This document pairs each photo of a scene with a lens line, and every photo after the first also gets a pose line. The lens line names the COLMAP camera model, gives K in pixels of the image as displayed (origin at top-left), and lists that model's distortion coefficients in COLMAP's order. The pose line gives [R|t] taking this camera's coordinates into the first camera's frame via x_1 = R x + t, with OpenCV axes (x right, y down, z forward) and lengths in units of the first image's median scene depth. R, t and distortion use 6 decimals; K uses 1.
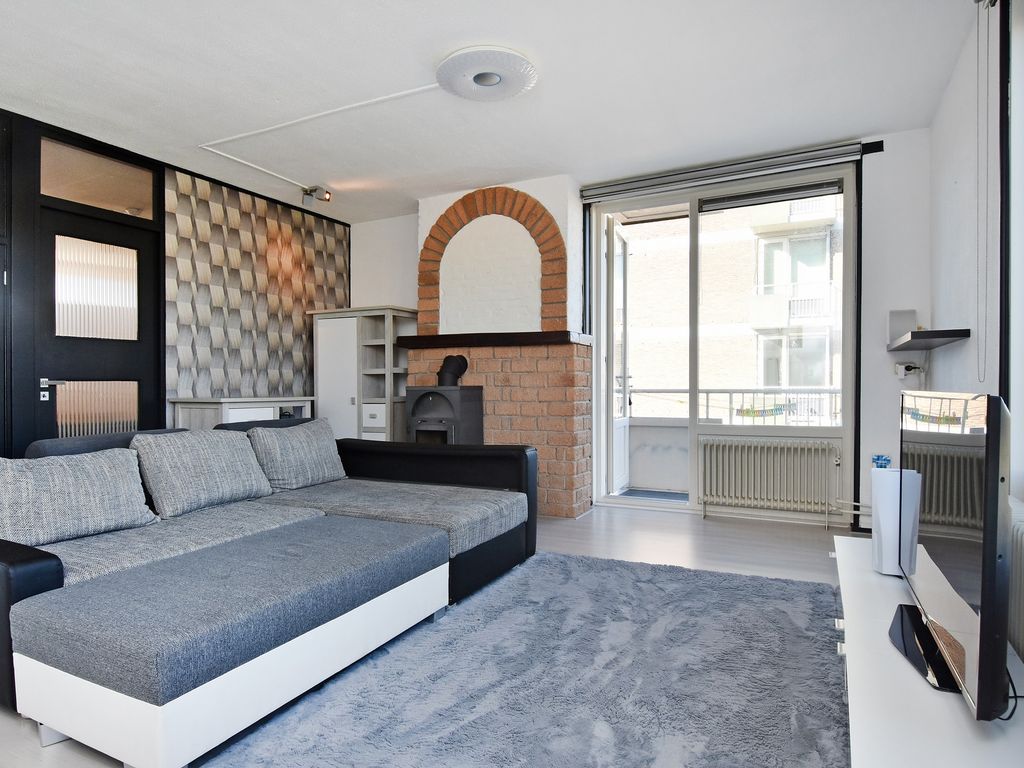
lens RADIAL K [[603.9, 0, 506.8], [0, 603.9, 390.7], [0, 0, 1]] dist [0.016139, -0.026363]
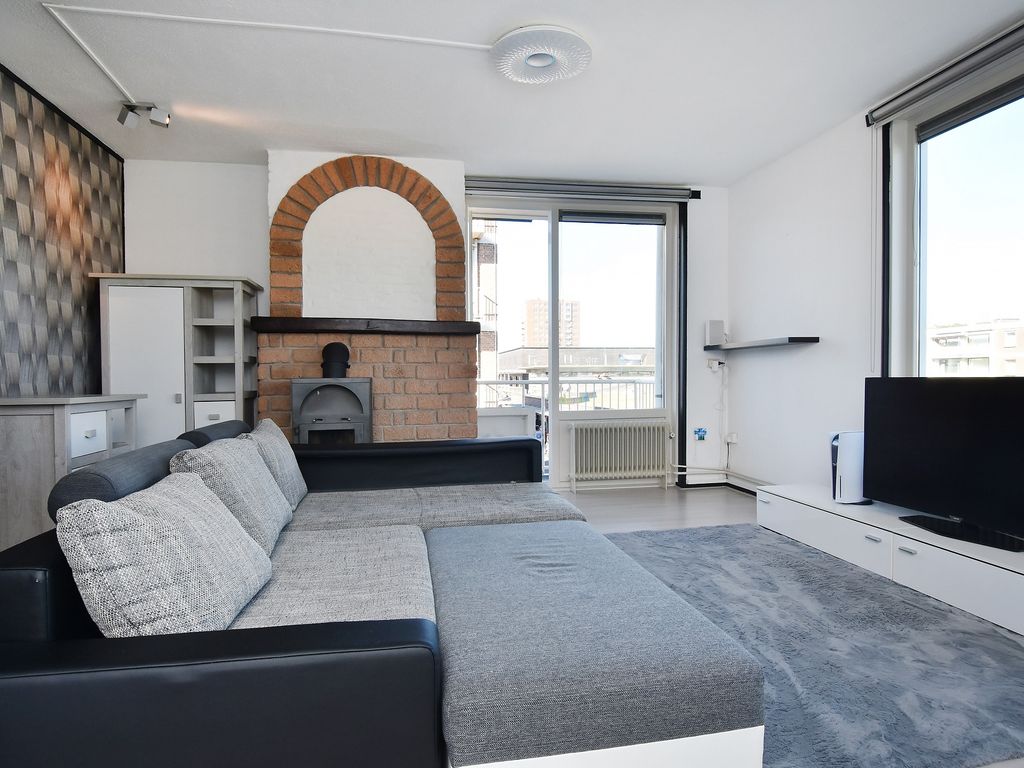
lens RADIAL K [[603.9, 0, 536.6], [0, 603.9, 394.4], [0, 0, 1]] dist [0.016139, -0.026363]
pose [[0.789124, -0.020434, 0.613894, -0.390244], [0.010361, 0.999747, 0.019958, 0.001413], [-0.614146, -0.009388, 0.789136, 0.138578]]
